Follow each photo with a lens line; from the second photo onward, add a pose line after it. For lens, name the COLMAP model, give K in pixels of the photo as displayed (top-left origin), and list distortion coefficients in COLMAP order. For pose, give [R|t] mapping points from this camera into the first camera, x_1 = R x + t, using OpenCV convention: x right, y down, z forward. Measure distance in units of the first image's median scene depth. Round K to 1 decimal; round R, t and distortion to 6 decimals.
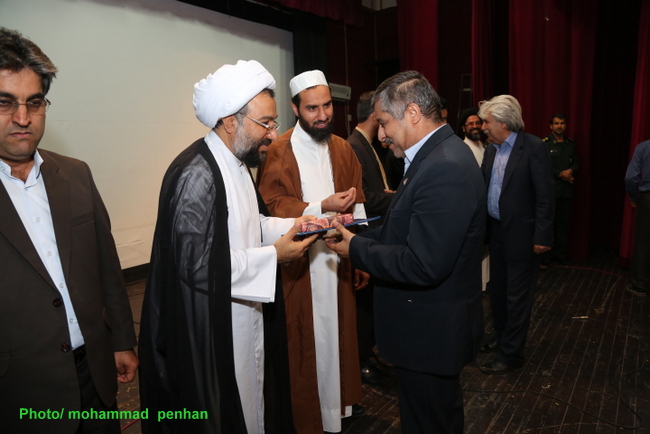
lens RADIAL K [[436.2, 0, 321.7], [0, 436.2, 226.2], [0, 0, 1]] dist [-0.121076, 0.058506]
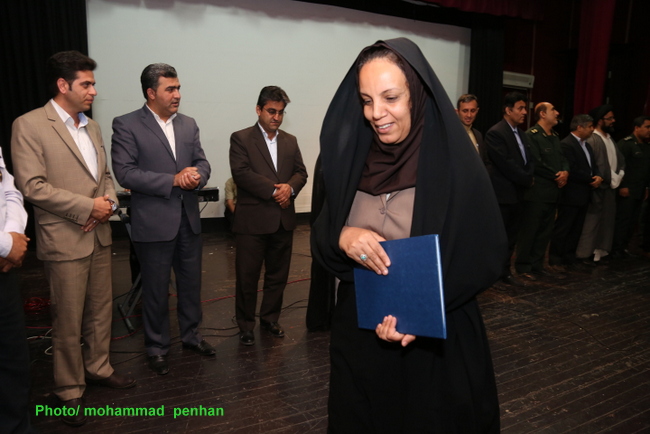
lens RADIAL K [[436.2, 0, 324.0], [0, 436.2, 221.5], [0, 0, 1]] dist [-0.121076, 0.058506]
pose [[0.888215, 0.130903, -0.440385, 0.190236], [-0.115861, 0.991390, 0.061006, 0.044224], [0.444579, -0.003163, 0.895734, -0.255583]]
